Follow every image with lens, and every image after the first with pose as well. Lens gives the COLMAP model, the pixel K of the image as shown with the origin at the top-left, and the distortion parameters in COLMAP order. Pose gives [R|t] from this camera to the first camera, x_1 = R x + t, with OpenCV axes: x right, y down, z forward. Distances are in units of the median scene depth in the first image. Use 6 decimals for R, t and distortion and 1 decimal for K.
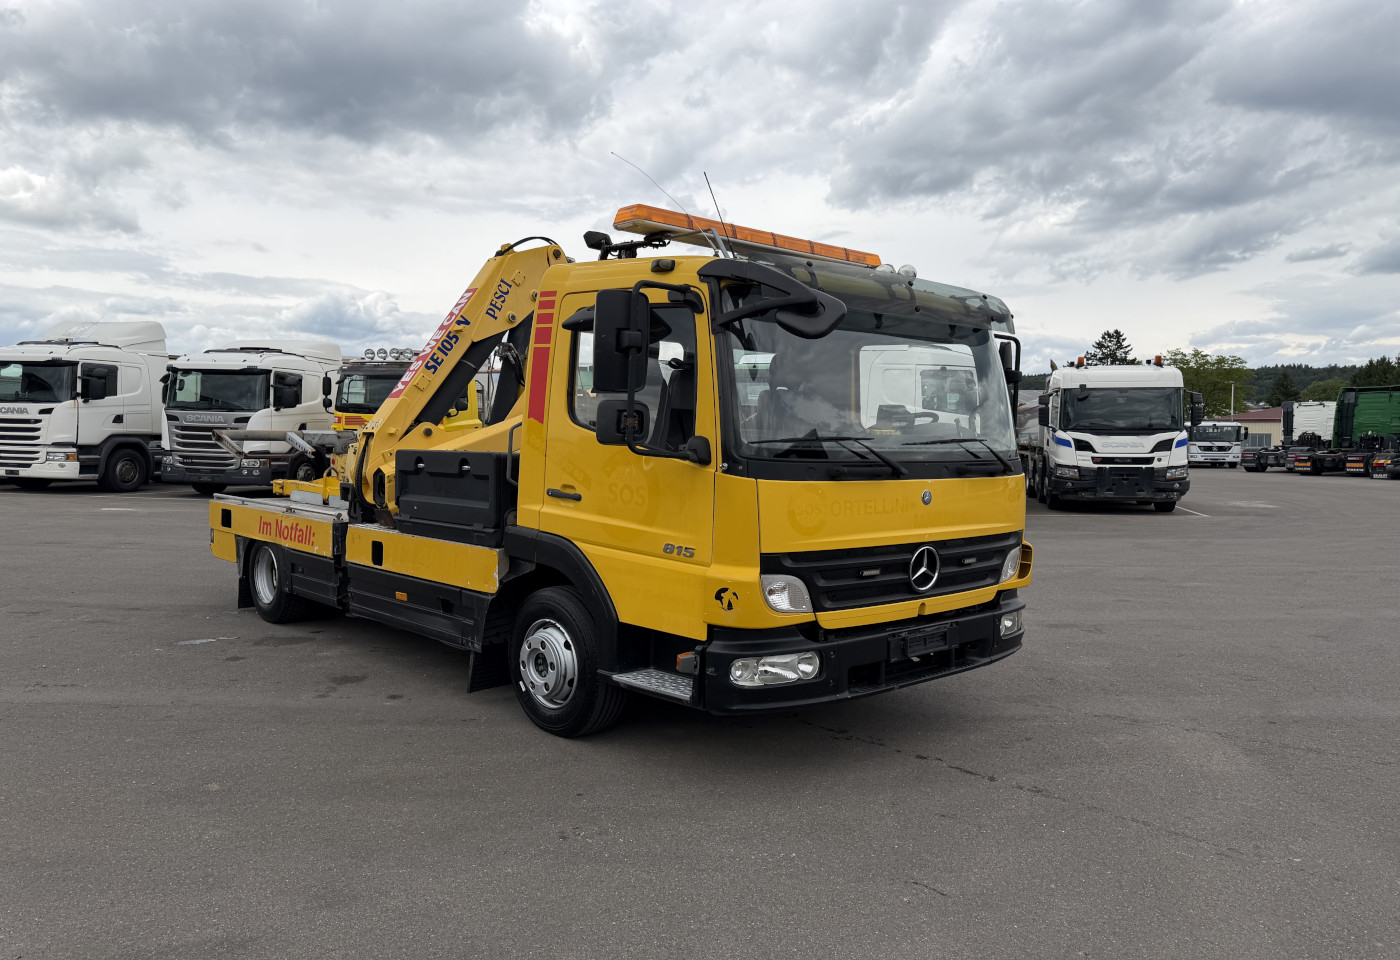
lens RADIAL K [[1065.4, 0, 669.2], [0, 1065.4, 476.4], [0, 0, 1]] dist [0.005852, 0.002013]
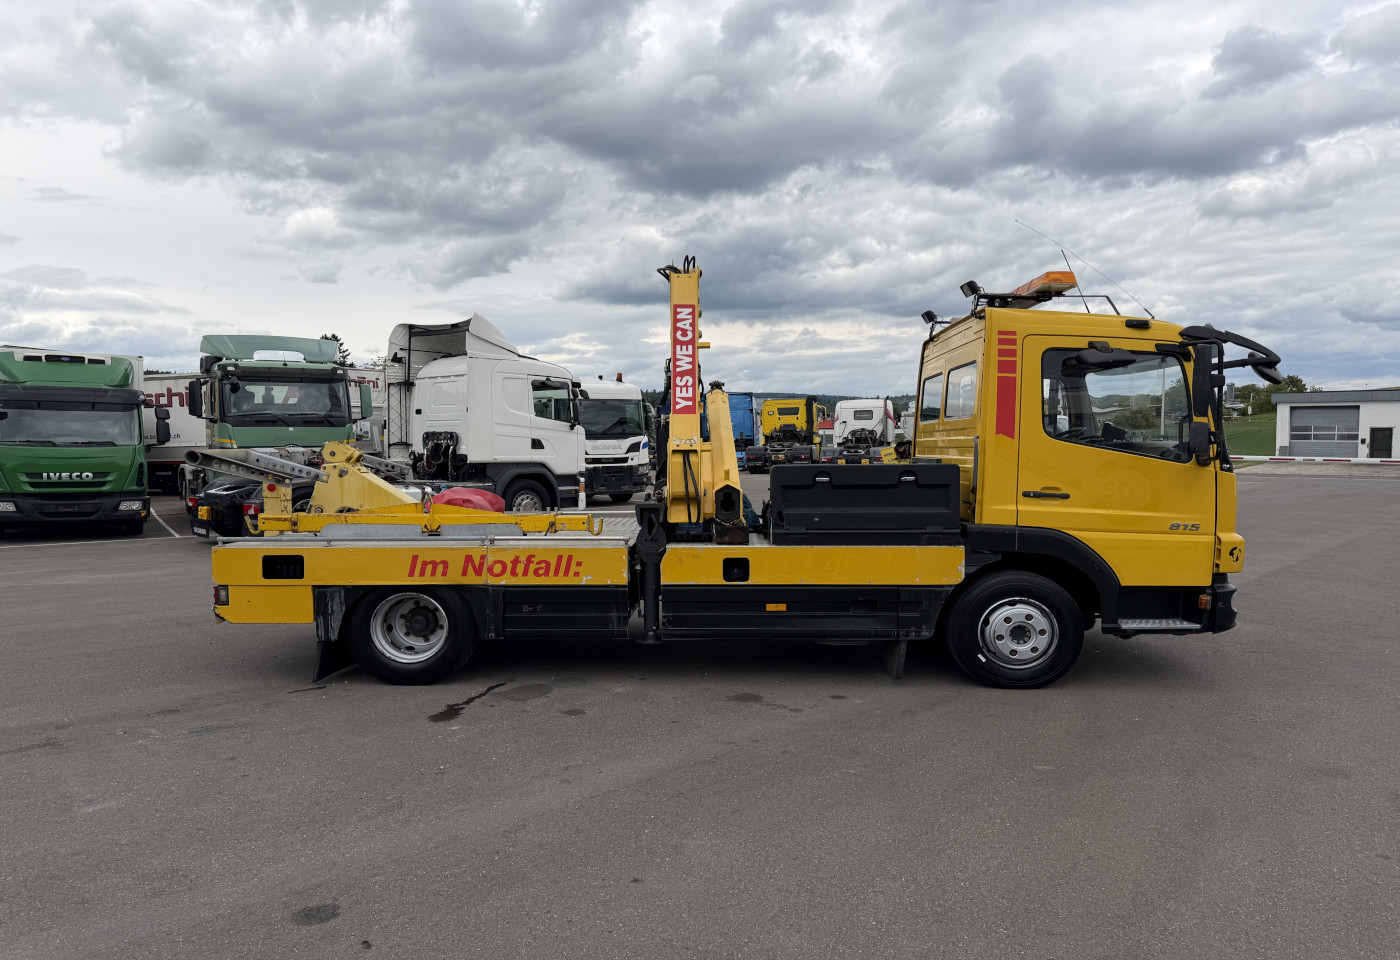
lens RADIAL K [[1047.8, 0, 772.7], [0, 1047.8, 482.5], [0, 0, 1]] dist [-0.000937, -0.025922]
pose [[0.653590, -0.038842, 0.755852, -1.093055], [0.034425, 0.999174, 0.021579, -0.031140], [-0.756066, 0.011916, 0.654387, 0.377580]]
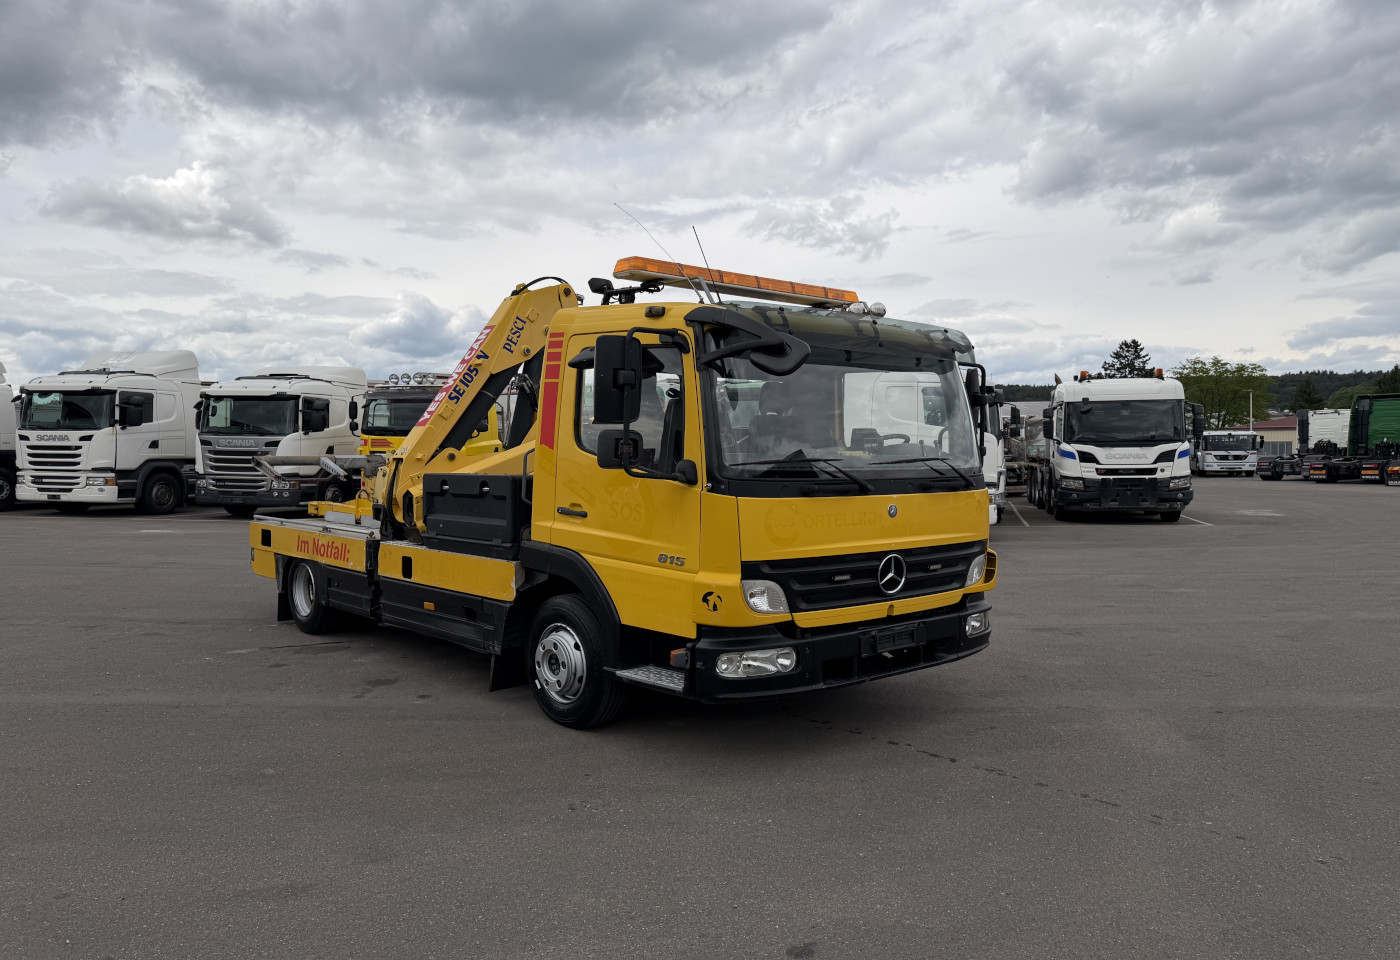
lens RADIAL K [[1064.4, 0, 661.2], [0, 1064.4, 463.6], [0, 0, 1]] dist [0.010125, 0.002750]
pose [[0.999558, -0.013798, -0.026317, 0.022804], [0.013087, 0.999549, -0.027012, -0.002412], [0.026678, 0.026656, 0.999289, -0.112008]]
